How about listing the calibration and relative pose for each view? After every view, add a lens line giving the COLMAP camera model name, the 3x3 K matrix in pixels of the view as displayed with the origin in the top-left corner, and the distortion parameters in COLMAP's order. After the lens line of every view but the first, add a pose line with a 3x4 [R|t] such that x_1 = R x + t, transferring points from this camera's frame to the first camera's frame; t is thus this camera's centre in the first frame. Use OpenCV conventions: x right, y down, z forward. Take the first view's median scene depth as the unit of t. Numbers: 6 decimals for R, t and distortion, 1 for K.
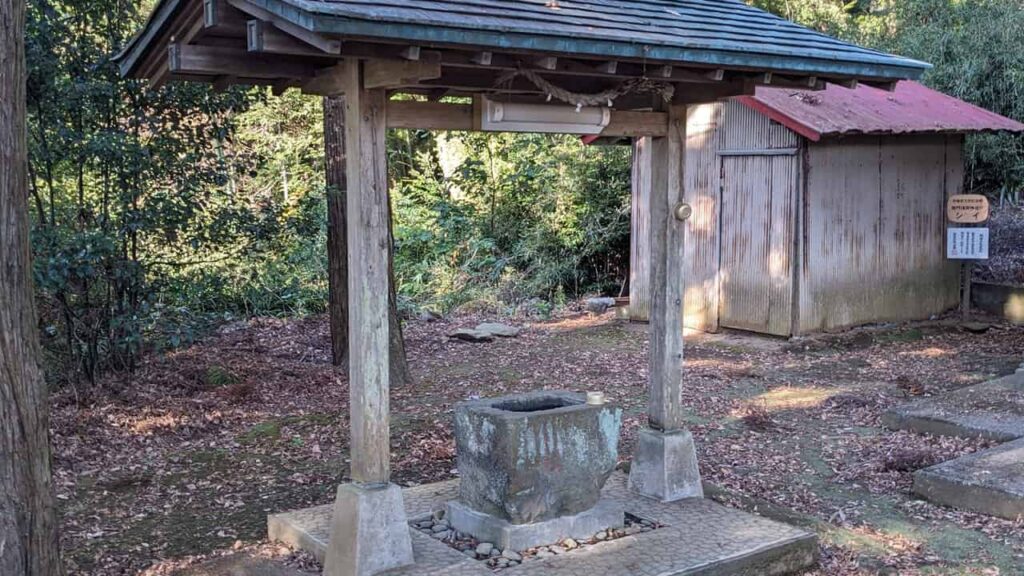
lens RADIAL K [[1069.1, 0, 512.0], [0, 1069.1, 289.4], [0, 0, 1]] dist [0.018158, 0.000000]
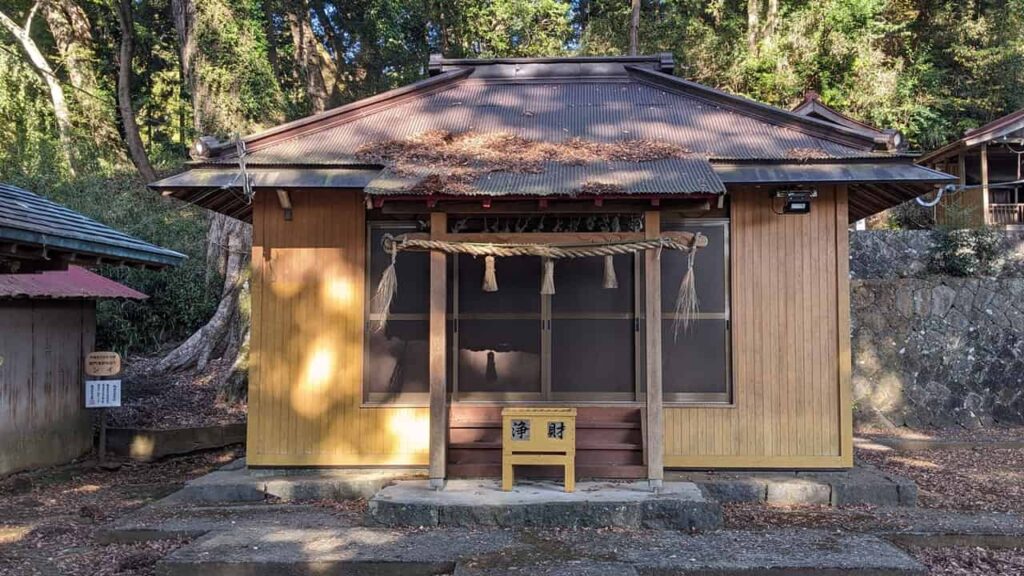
lens RADIAL K [[1069.1, 0, 512.3], [0, 1069.1, 285.5], [0, 0, 1]] dist [0.018158, 0.000000]
pose [[0.658684, 0.040635, 0.751322, -0.162032], [0.075544, 0.989923, -0.119769, 0.013736], [-0.748618, 0.135648, 0.648977, -0.101389]]
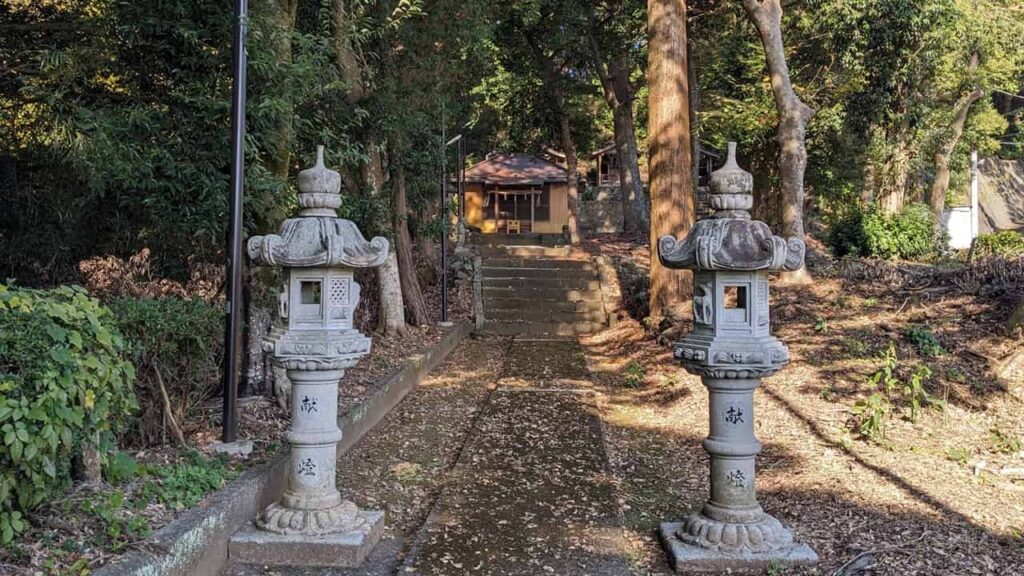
lens RADIAL K [[1069.1, 0, 515.1], [0, 1069.1, 287.1], [0, 0, 1]] dist [0.018158, 0.000000]
pose [[0.651565, -0.023428, 0.758231, -2.187279], [0.071567, 0.996963, -0.030695, 0.311759], [-0.755209, 0.074264, 0.651264, -1.838324]]
